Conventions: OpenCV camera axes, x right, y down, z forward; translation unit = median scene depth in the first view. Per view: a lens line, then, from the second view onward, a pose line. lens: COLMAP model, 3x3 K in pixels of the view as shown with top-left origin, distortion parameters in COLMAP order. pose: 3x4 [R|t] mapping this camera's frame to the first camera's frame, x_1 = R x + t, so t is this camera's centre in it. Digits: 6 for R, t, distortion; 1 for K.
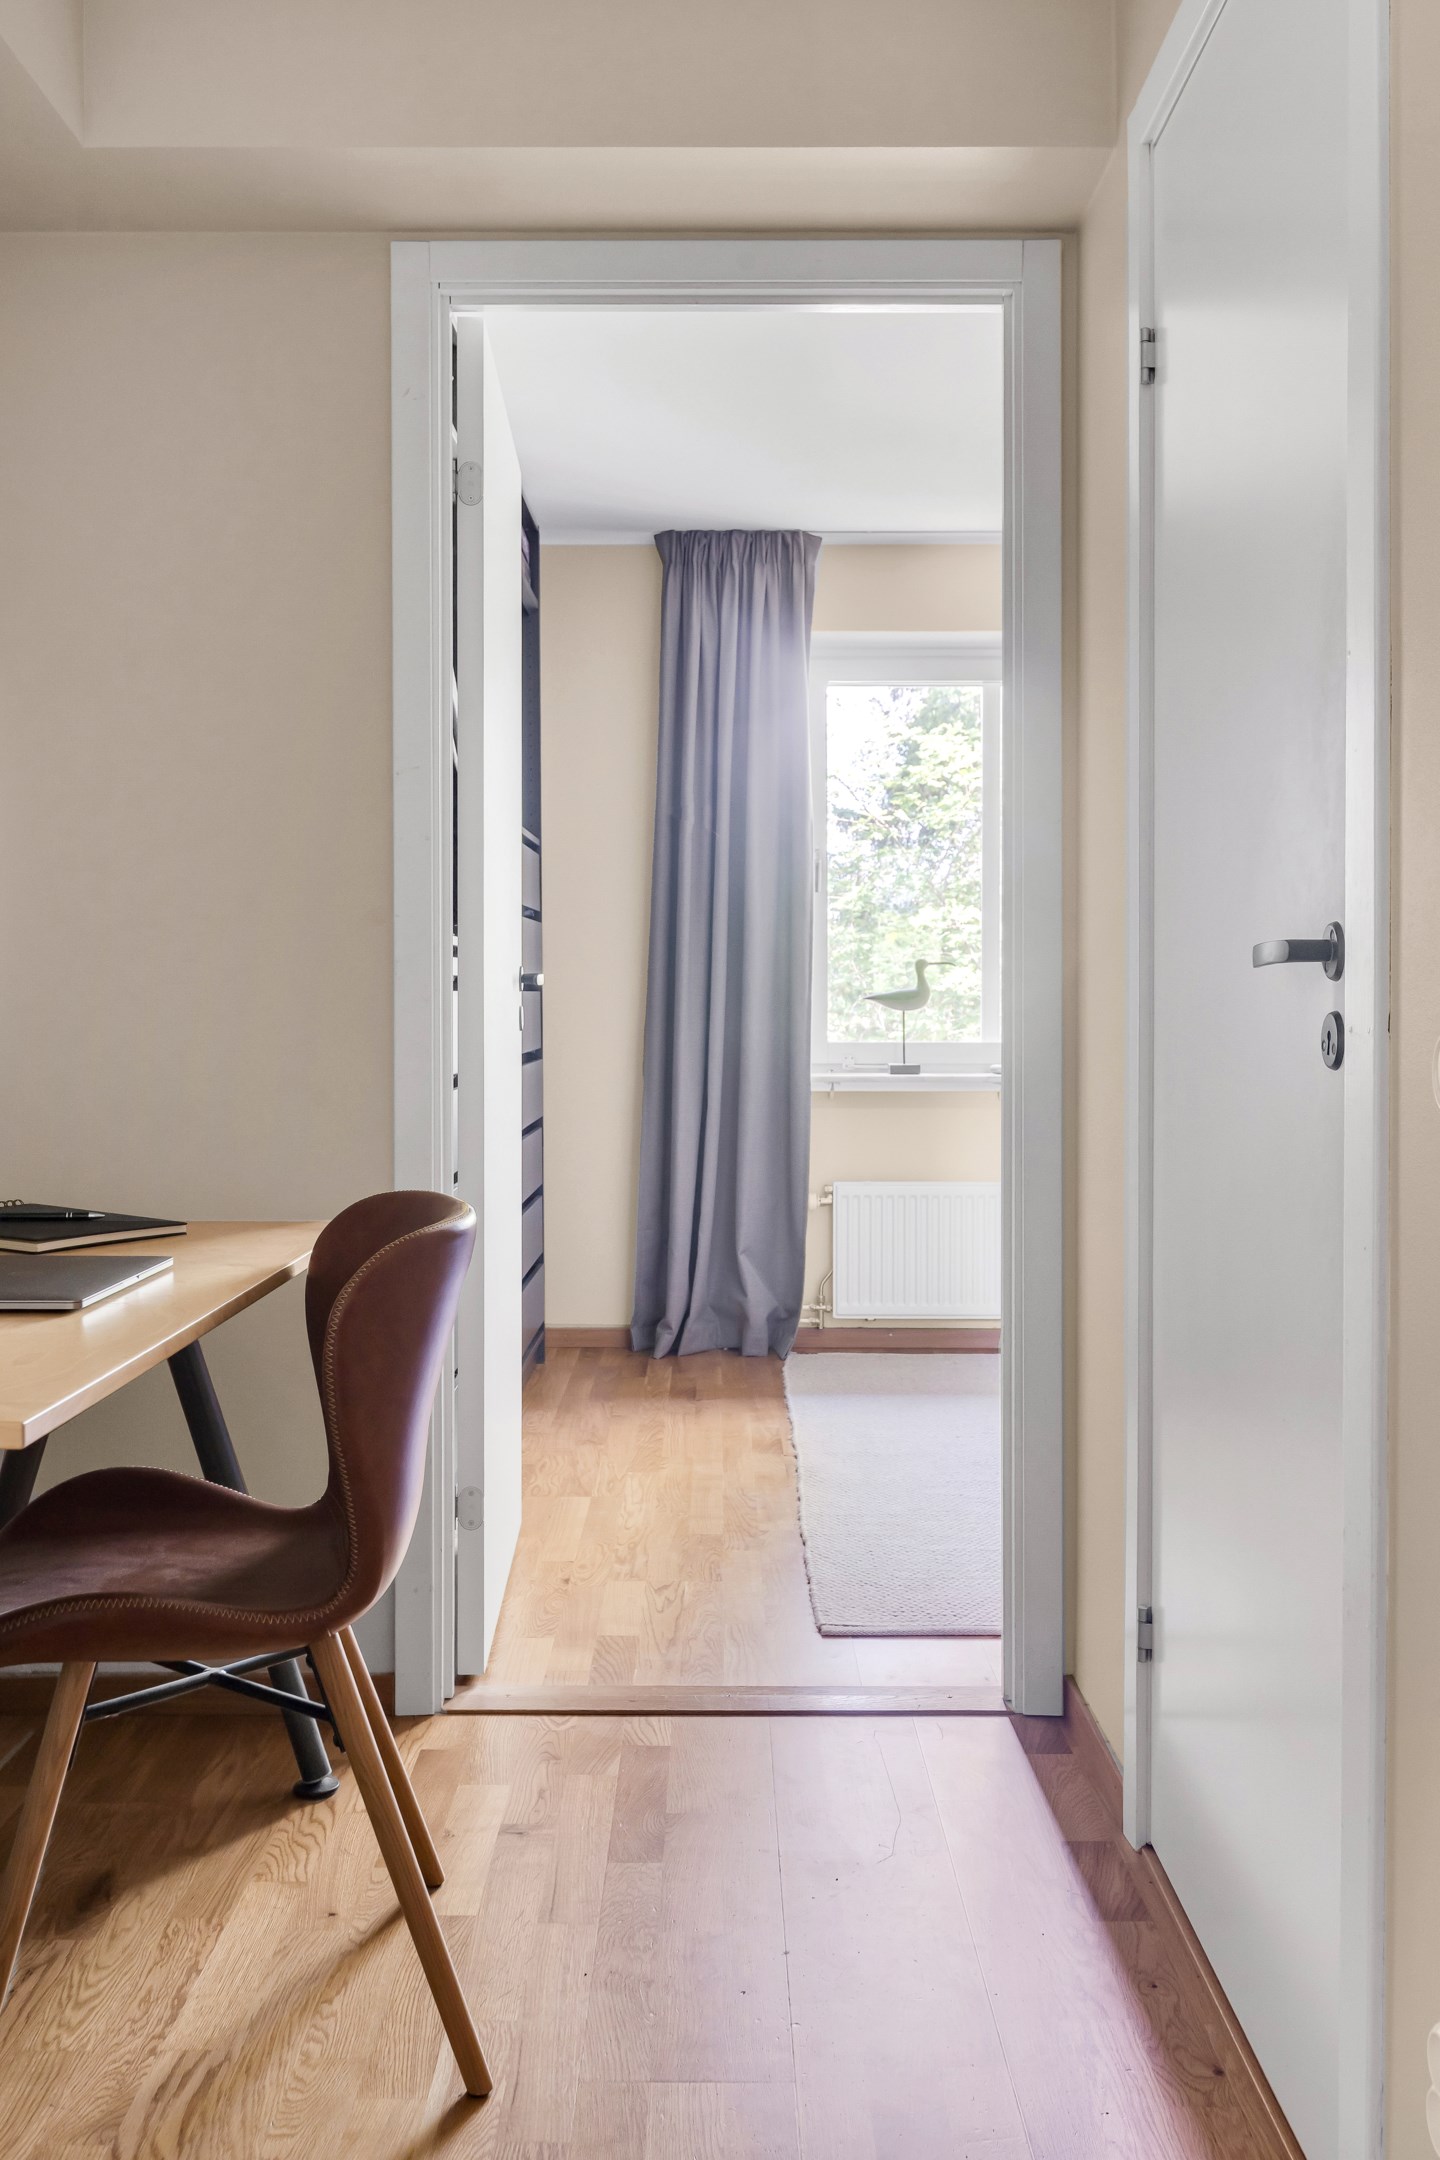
lens RADIAL K [[1329.8, 0, 707.3], [0, 1329.8, 1045.8], [0, 0, 1]] dist [0.000587, 0.000128]
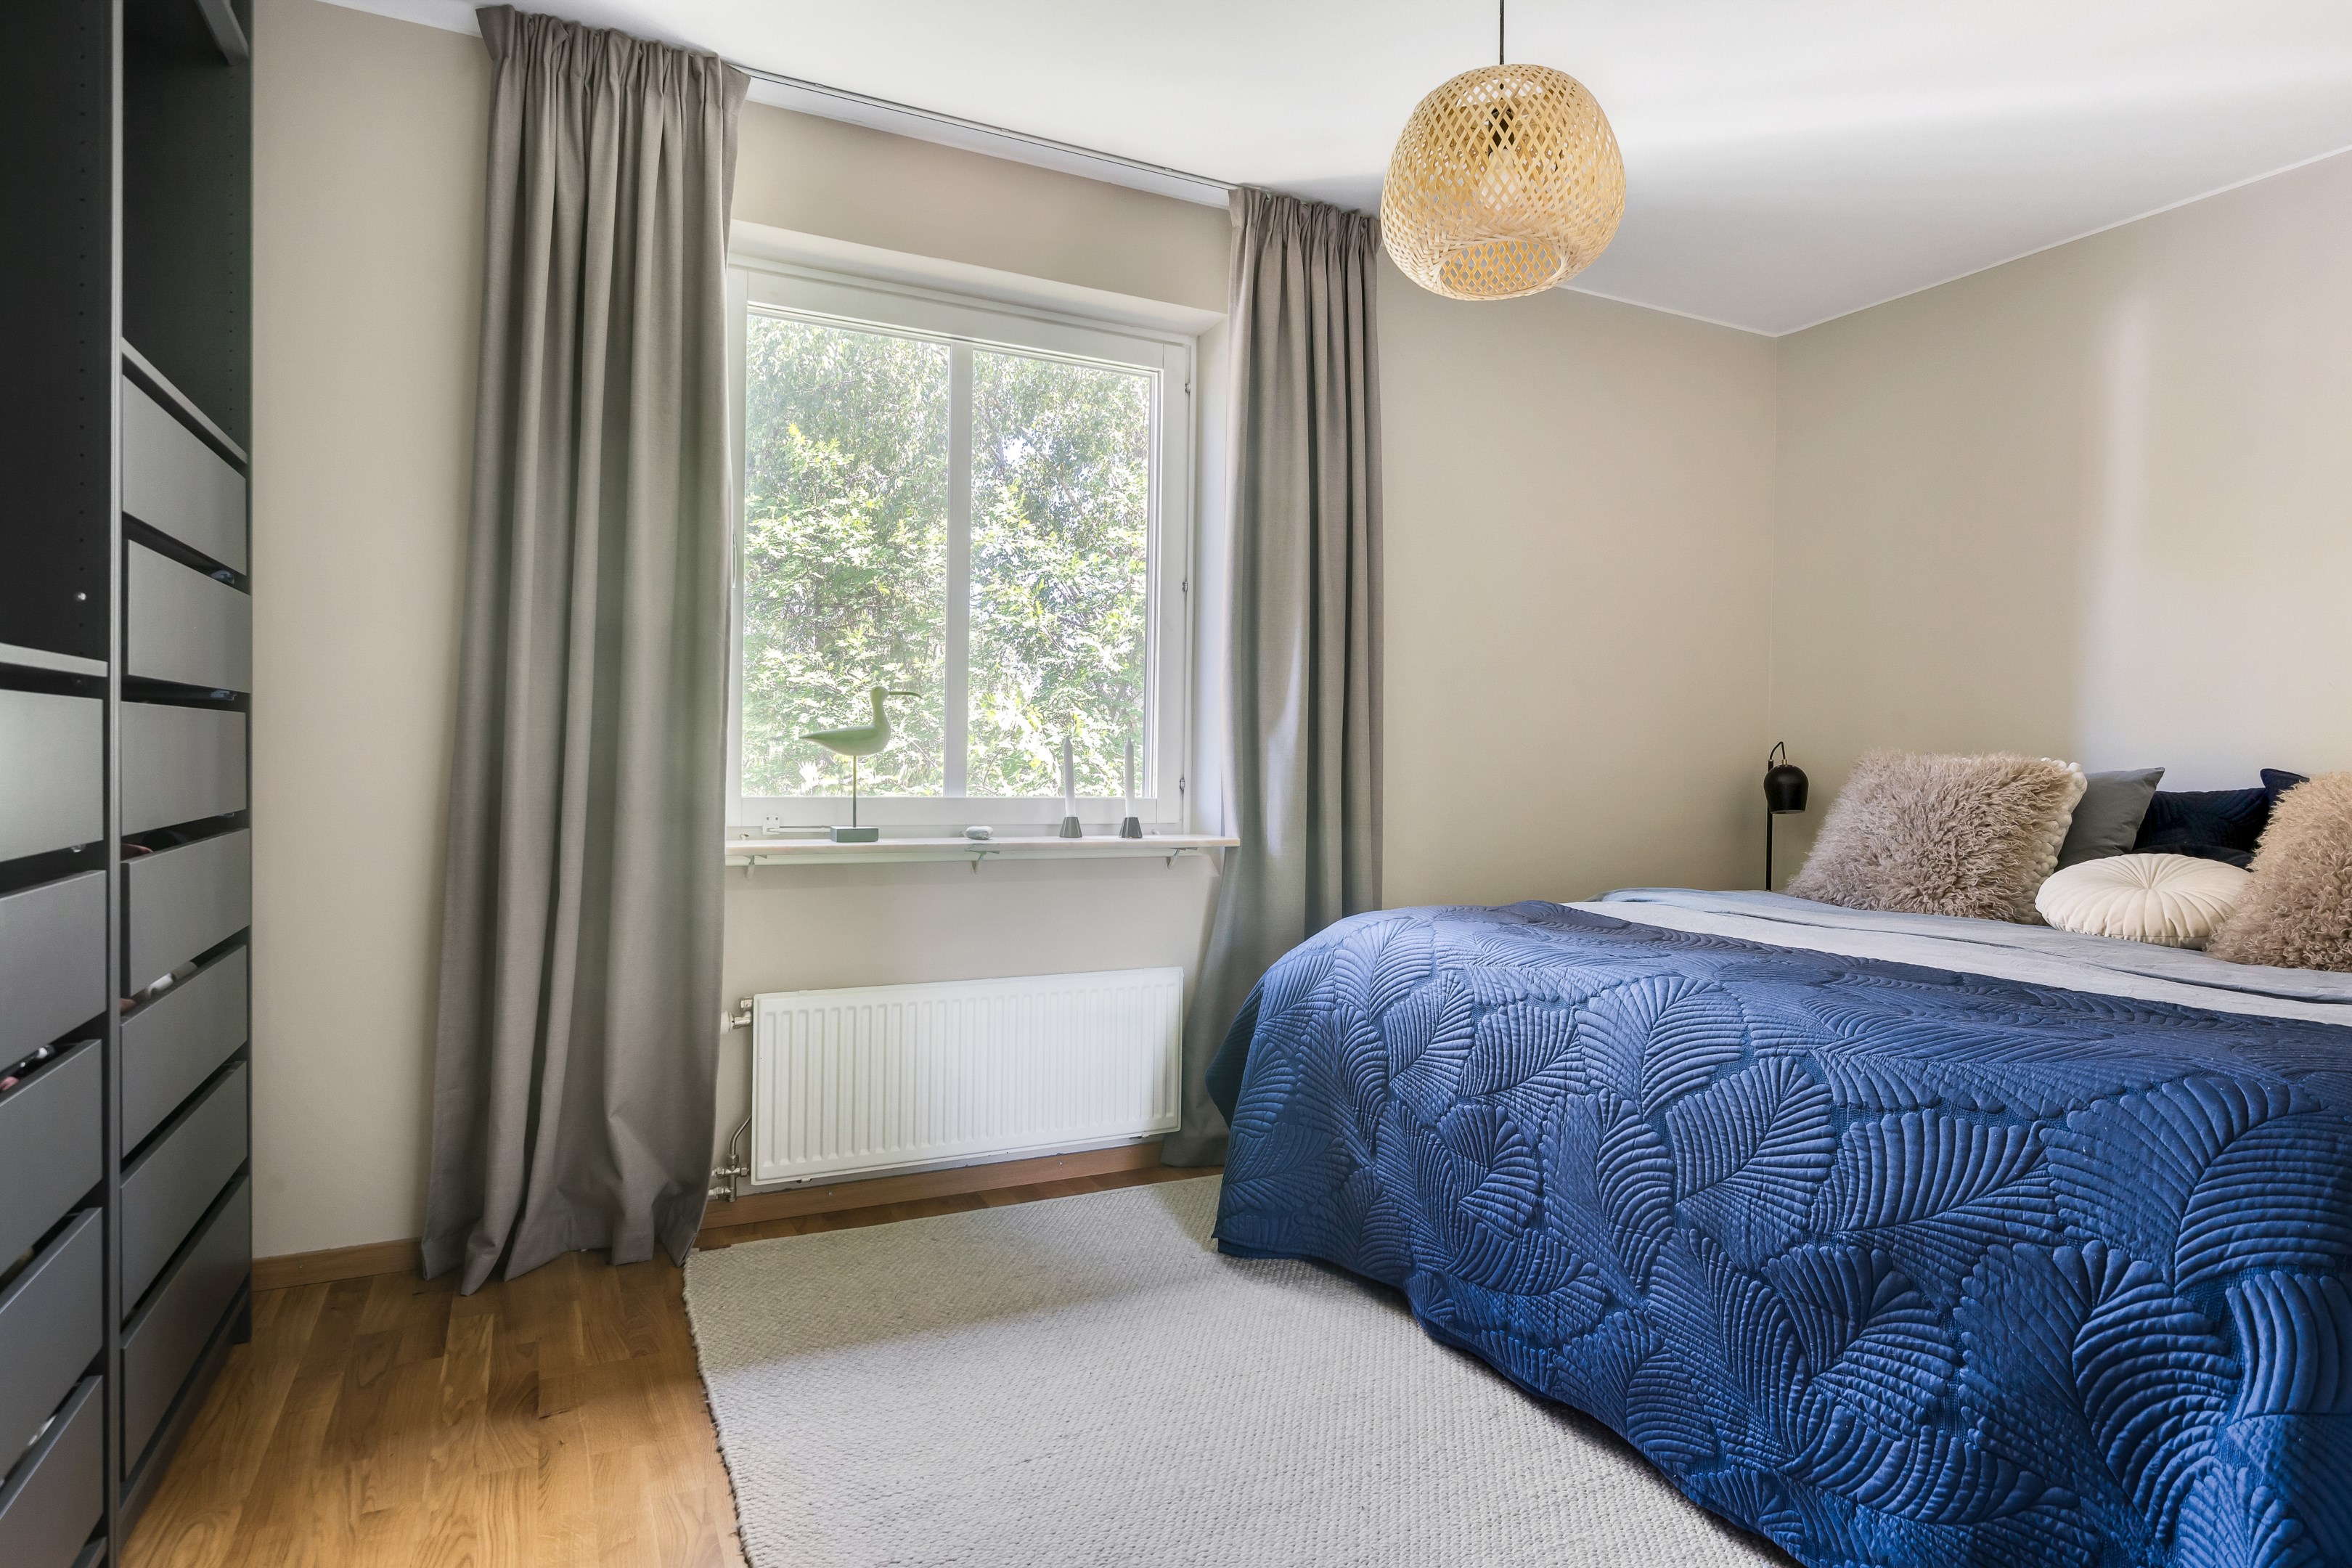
lens RADIAL K [[1280.9, 0, 1185.0], [0, 1280.9, 772.4], [0, 0, 1]] dist [0.003861, -0.006700]
pose [[0.894081, 0.009521, 0.447805, -0.007346], [-0.001792, 0.999842, -0.017680, -0.004672], [-0.447903, 0.015005, 0.893956, 0.287147]]
